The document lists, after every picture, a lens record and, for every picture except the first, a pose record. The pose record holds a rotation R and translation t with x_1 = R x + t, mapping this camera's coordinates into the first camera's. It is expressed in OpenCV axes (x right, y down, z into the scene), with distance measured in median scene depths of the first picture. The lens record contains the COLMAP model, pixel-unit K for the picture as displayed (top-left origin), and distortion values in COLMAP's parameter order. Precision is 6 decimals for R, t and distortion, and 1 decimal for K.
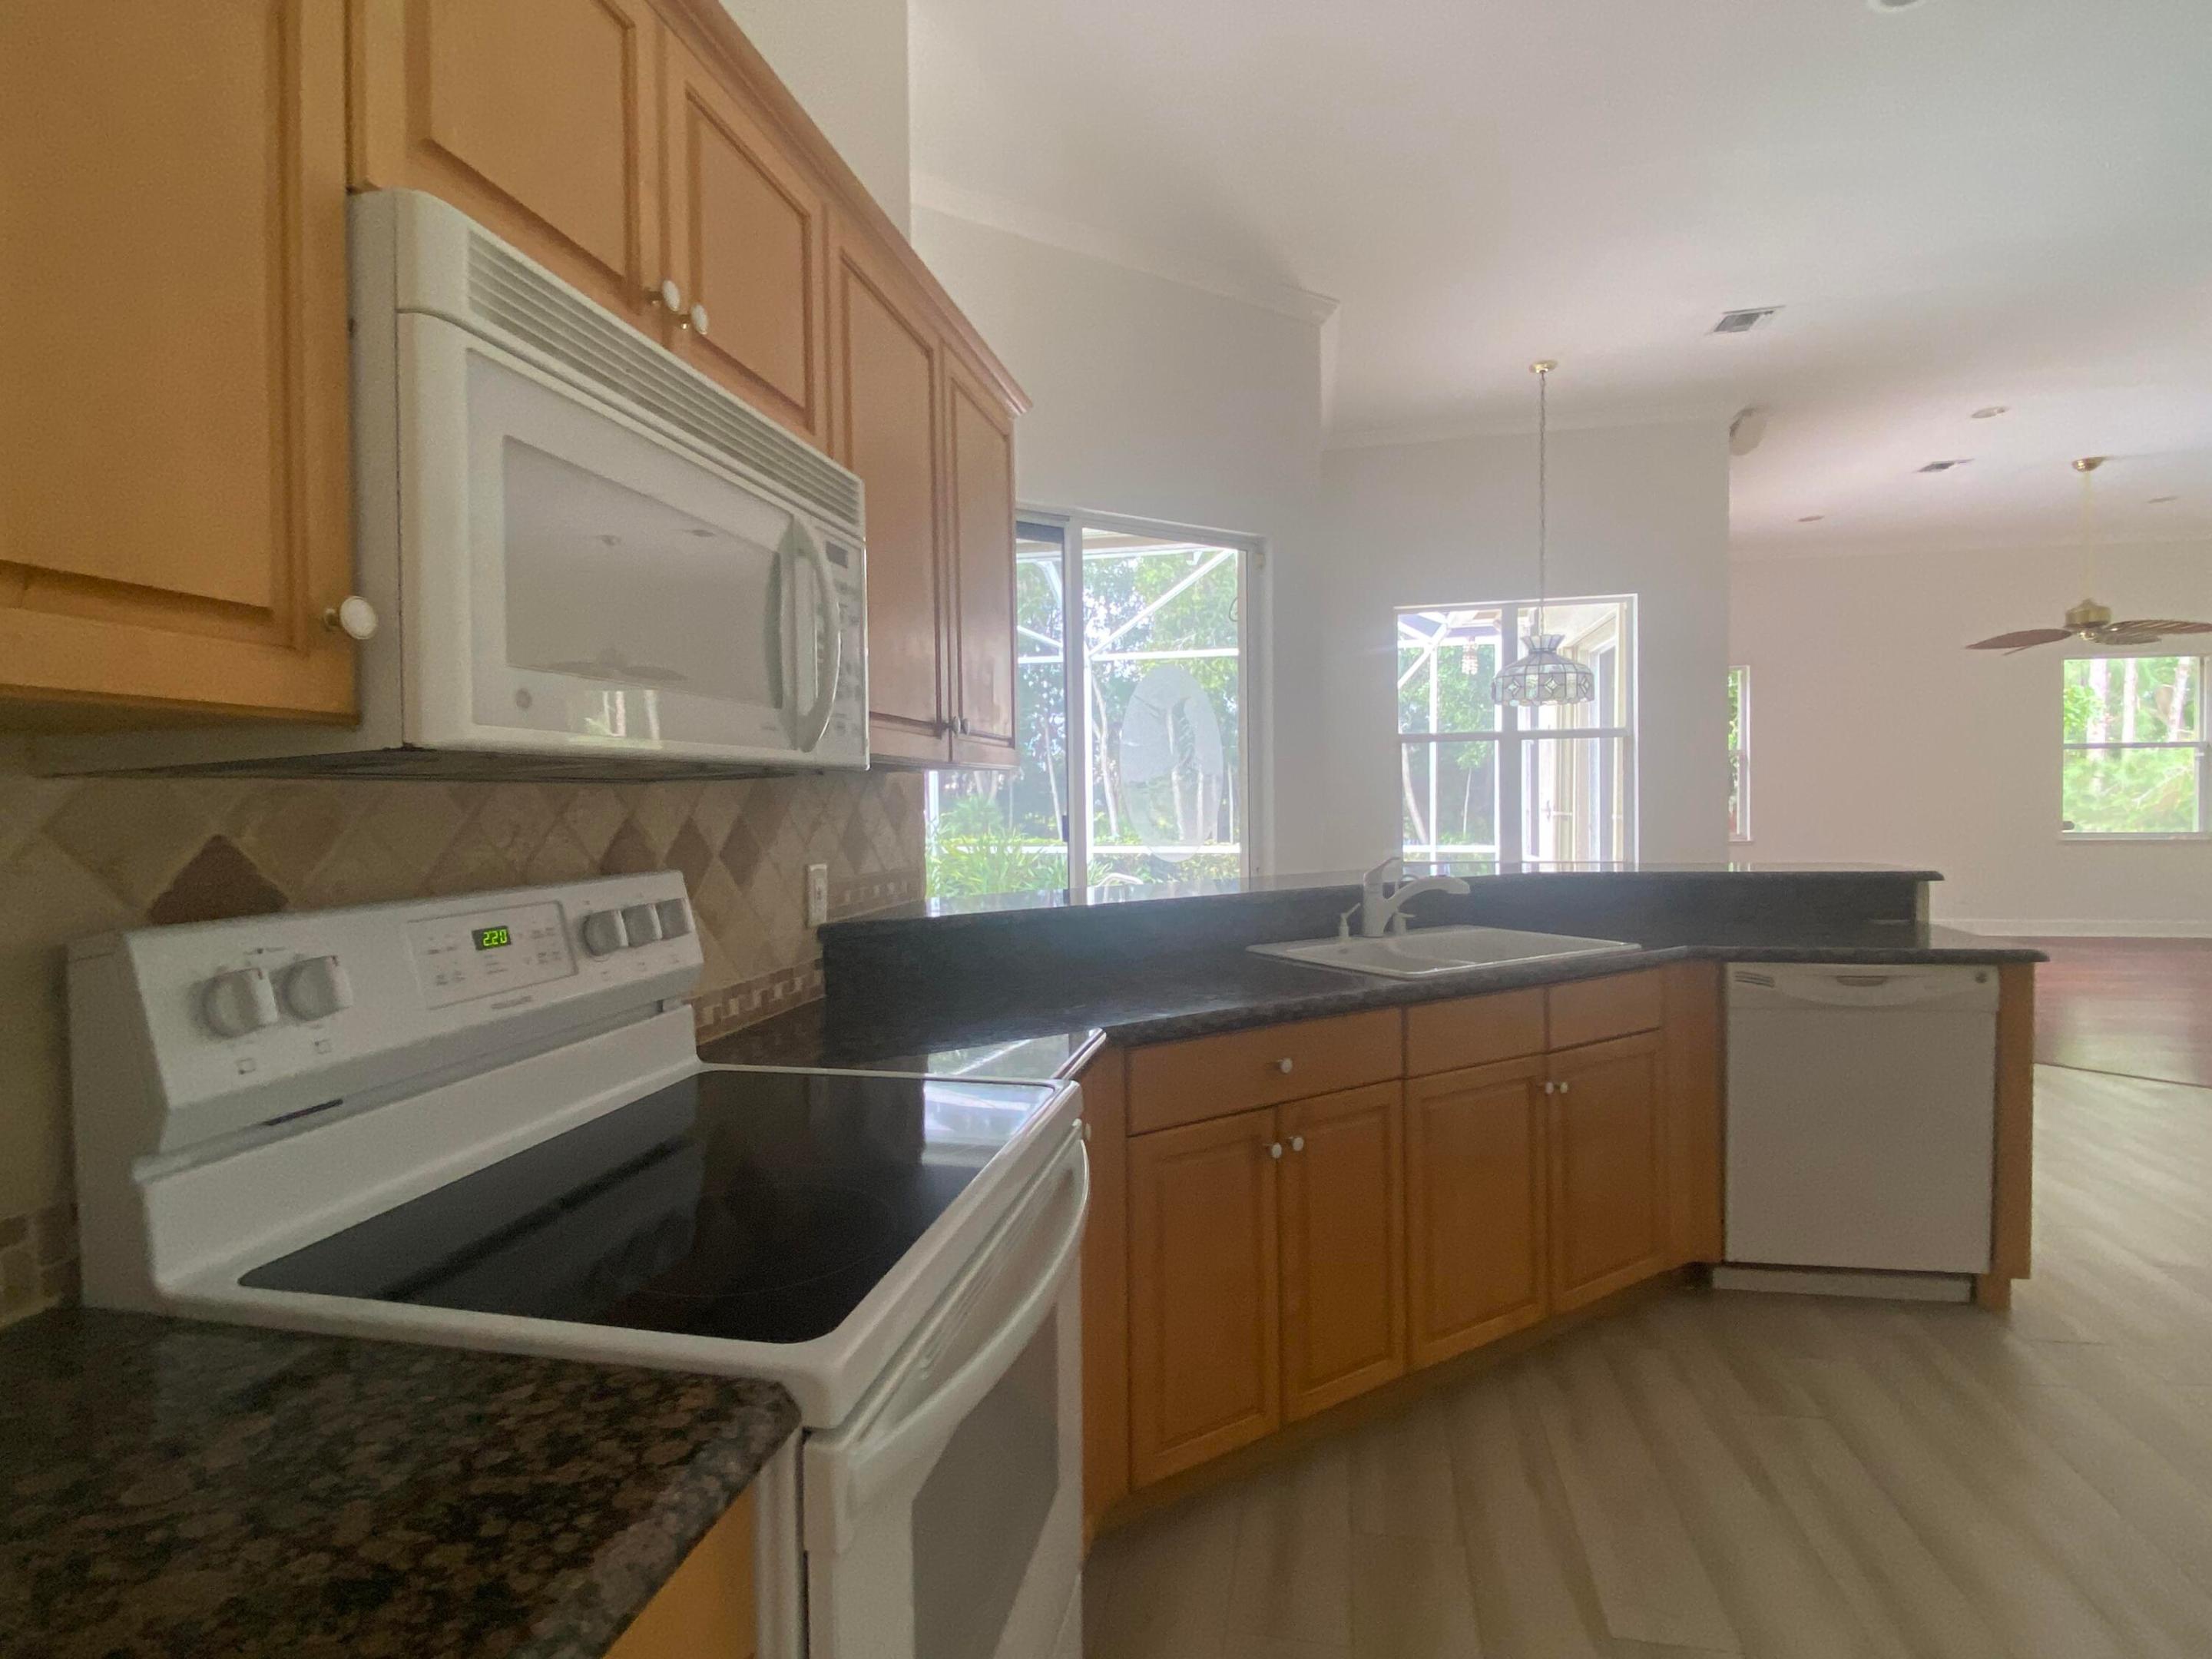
lens RADIAL K [[1099.0, 0, 1102.1], [0, 1099.0, 823.7], [0, 0, 1]] dist [0.025185, -0.031001]
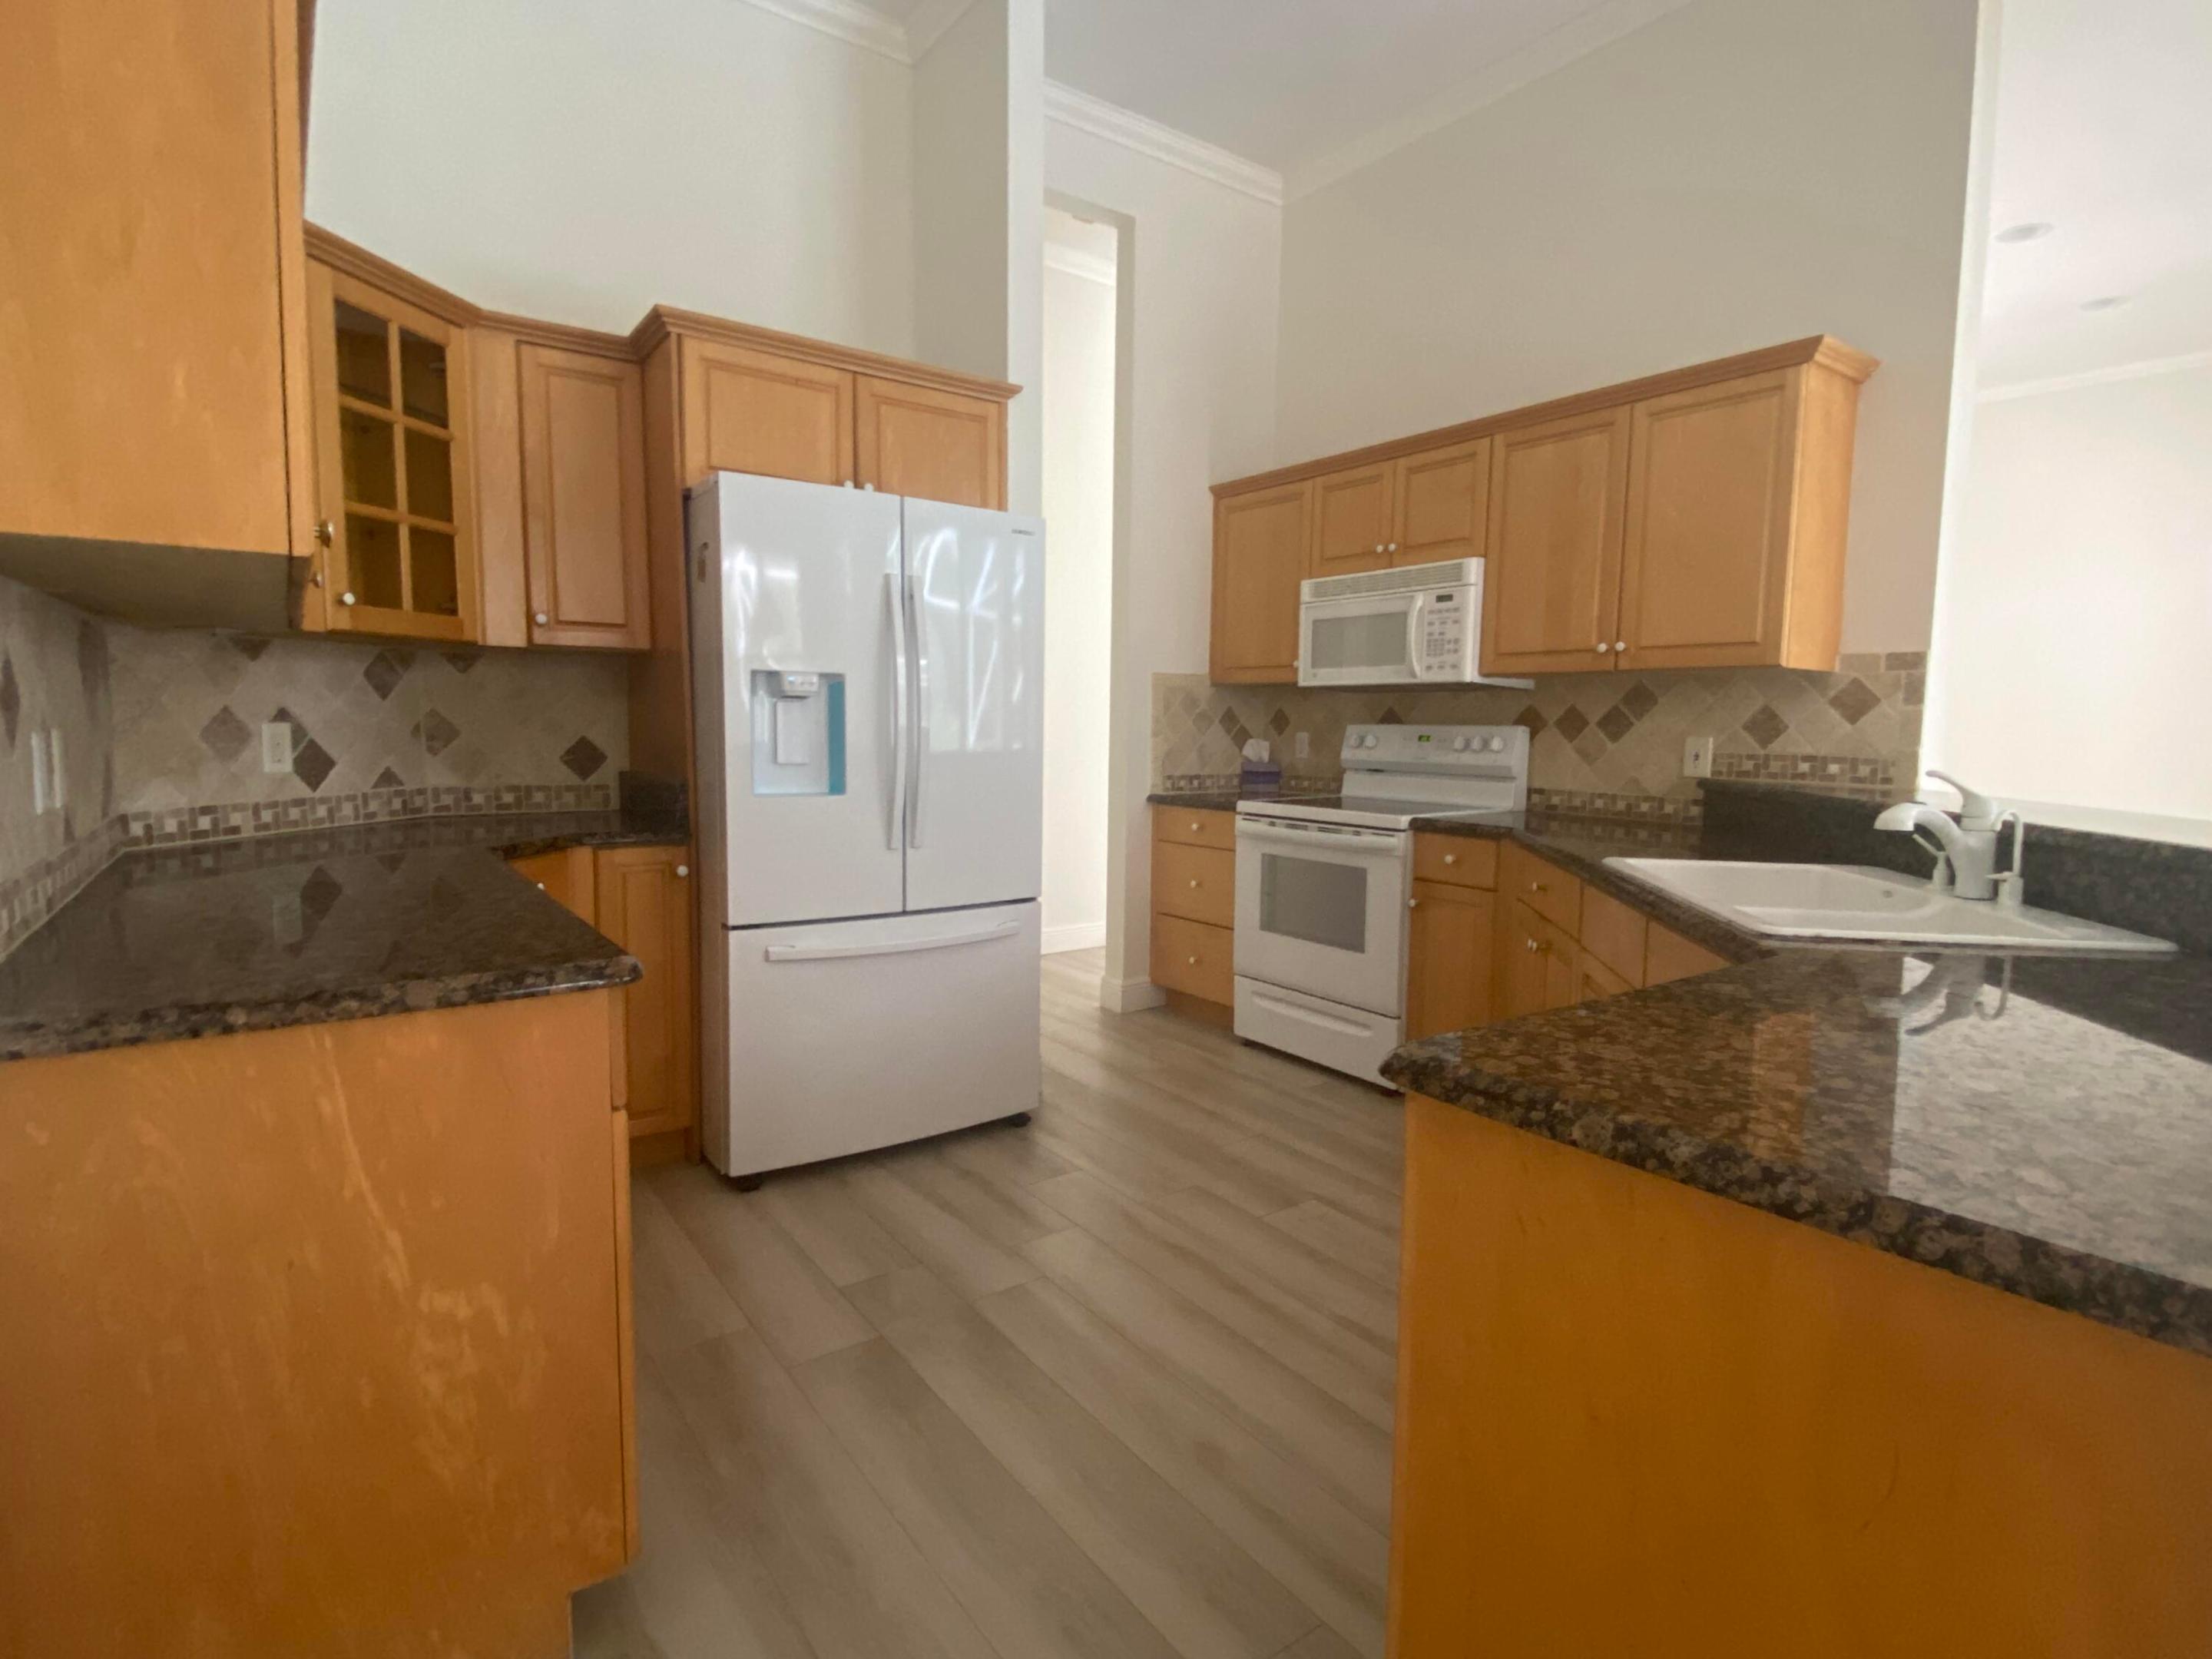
lens RADIAL K [[1099.0, 0, 1102.1], [0, 1099.0, 823.7], [0, 0, 1]] dist [0.025185, -0.031001]
pose [[-0.667963, 0.071657, -0.740737, 1.176786], [-0.026216, 0.992470, 0.119650, -0.005367], [0.743733, 0.099341, -0.661054, 1.142217]]
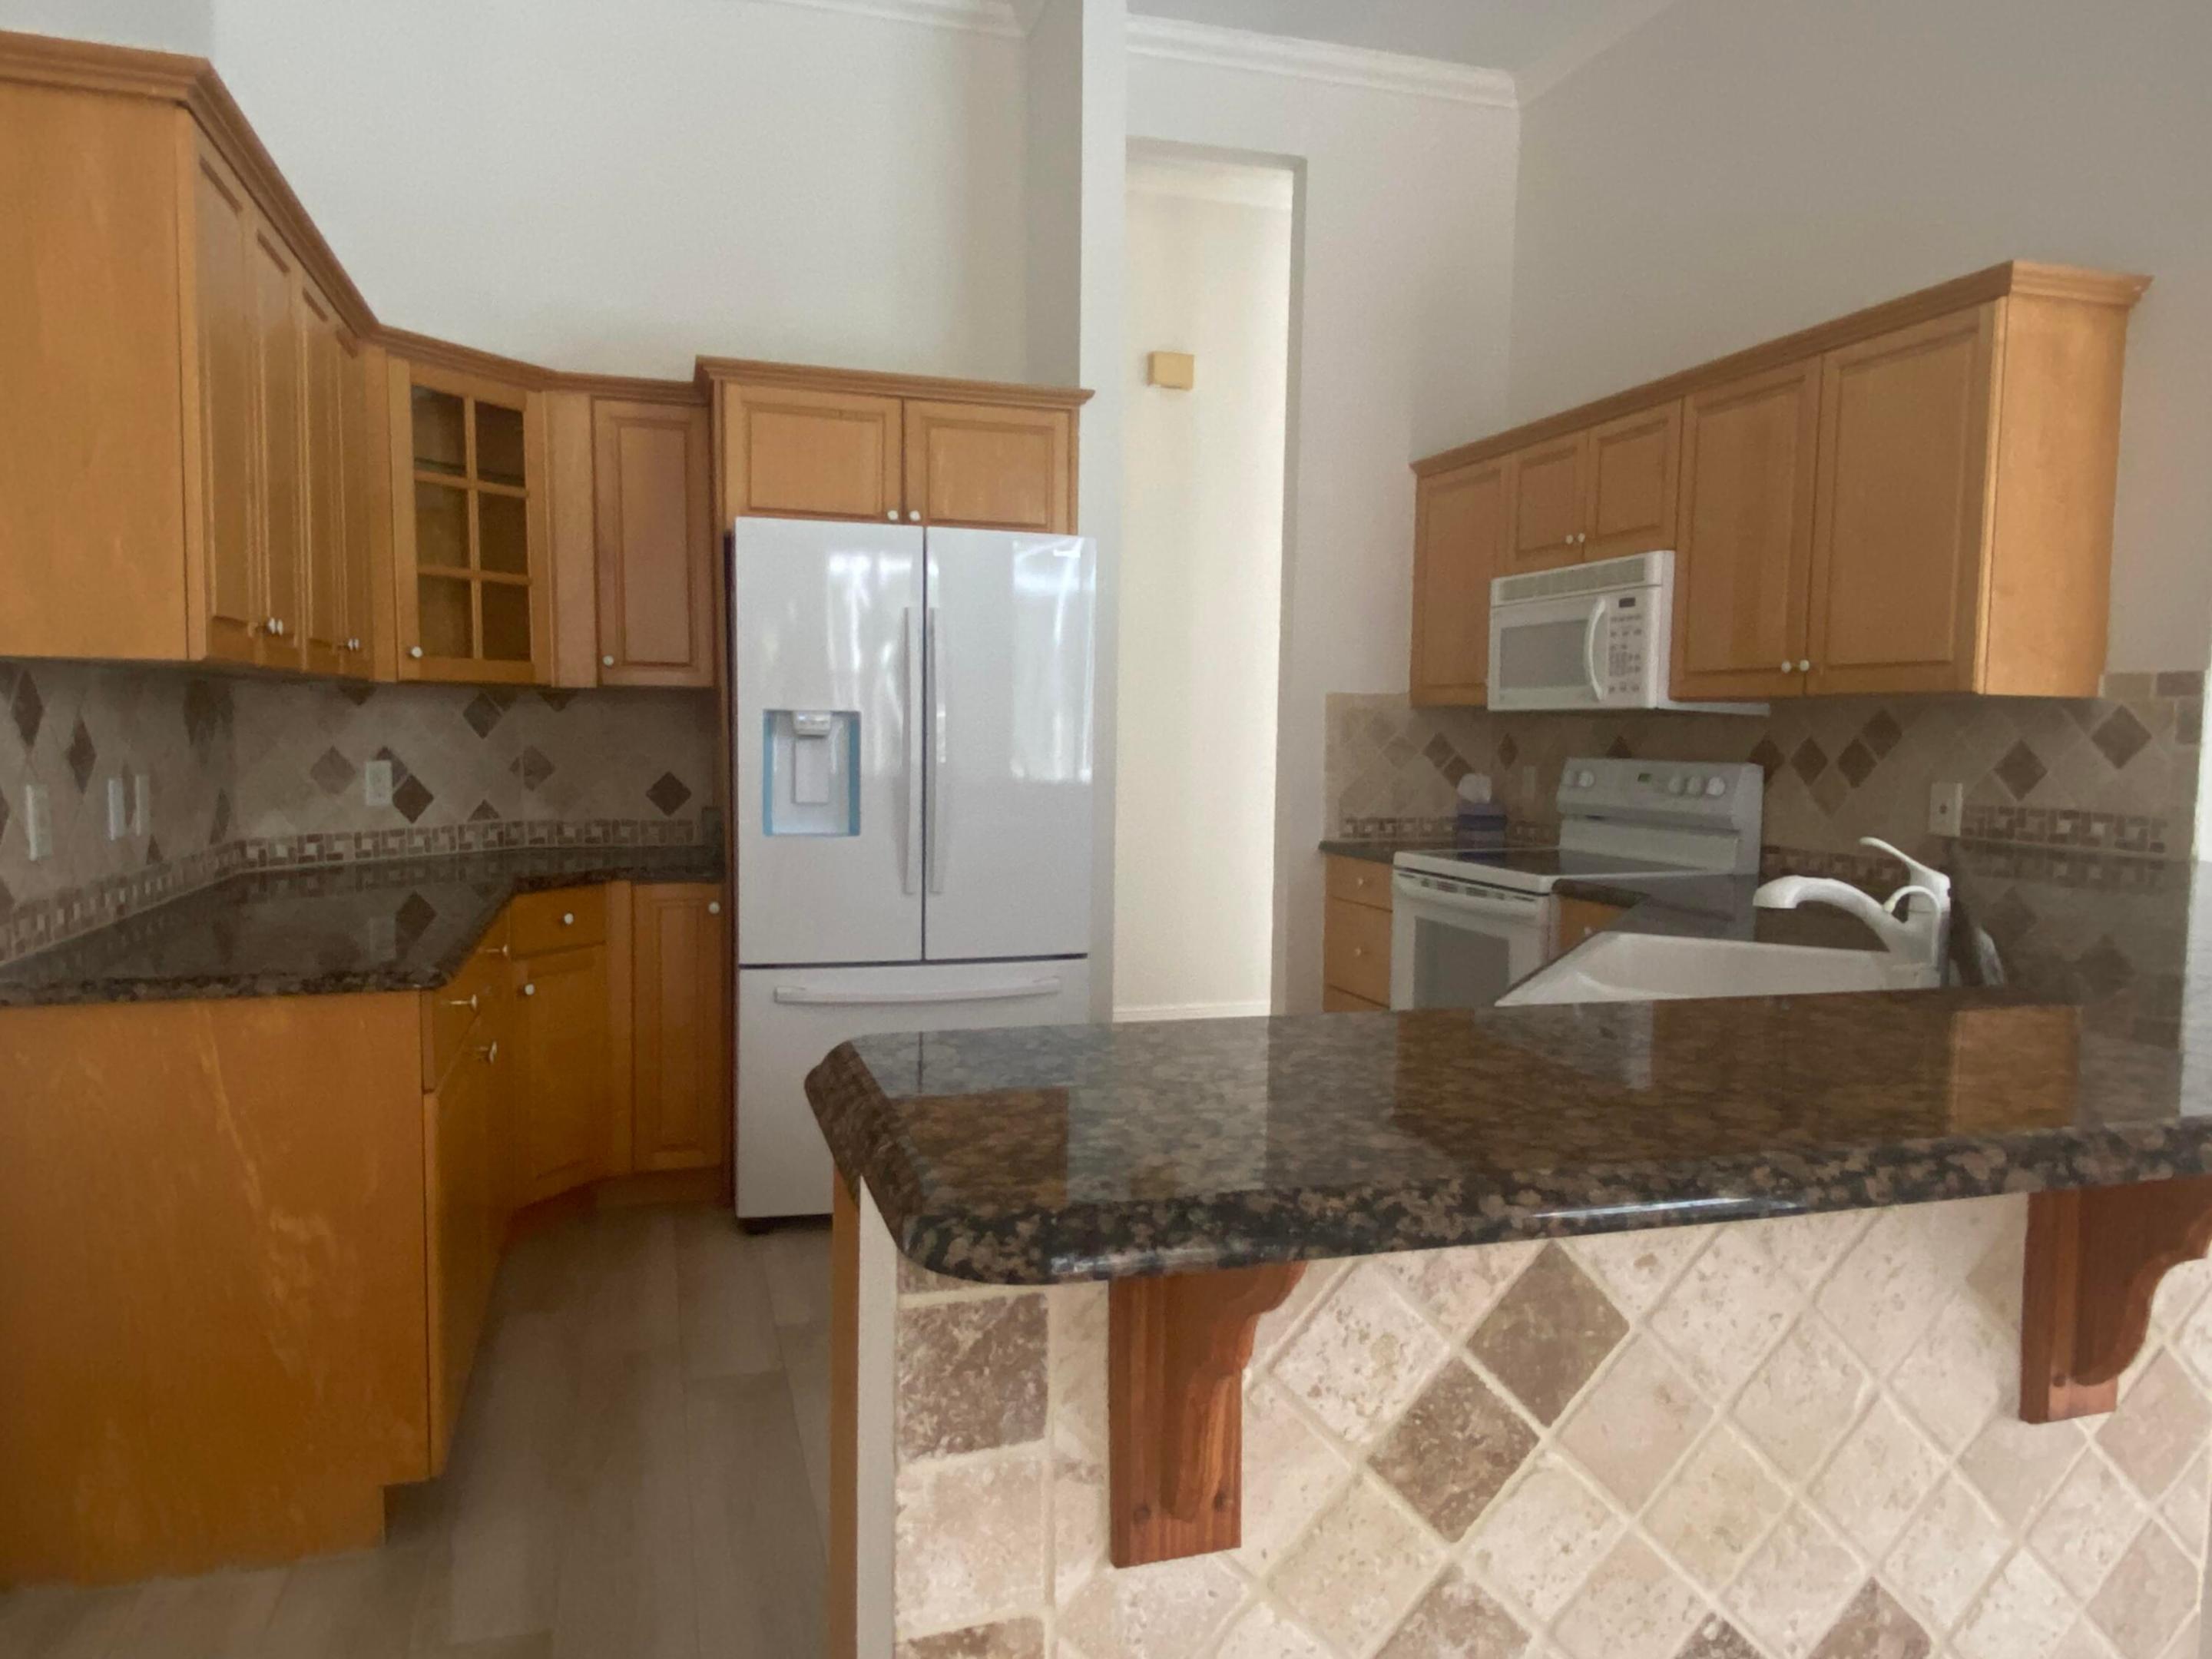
lens RADIAL K [[1487.1, 0, 1103.9], [0, 1487.1, 829.6], [0, 0, 1]] dist [0.024638, -0.004215]
pose [[-0.875047, 0.035729, -0.482718, 1.026181], [-0.014507, 0.994888, 0.099936, -0.047362], [0.483821, 0.094452, -0.870055, 1.568942]]
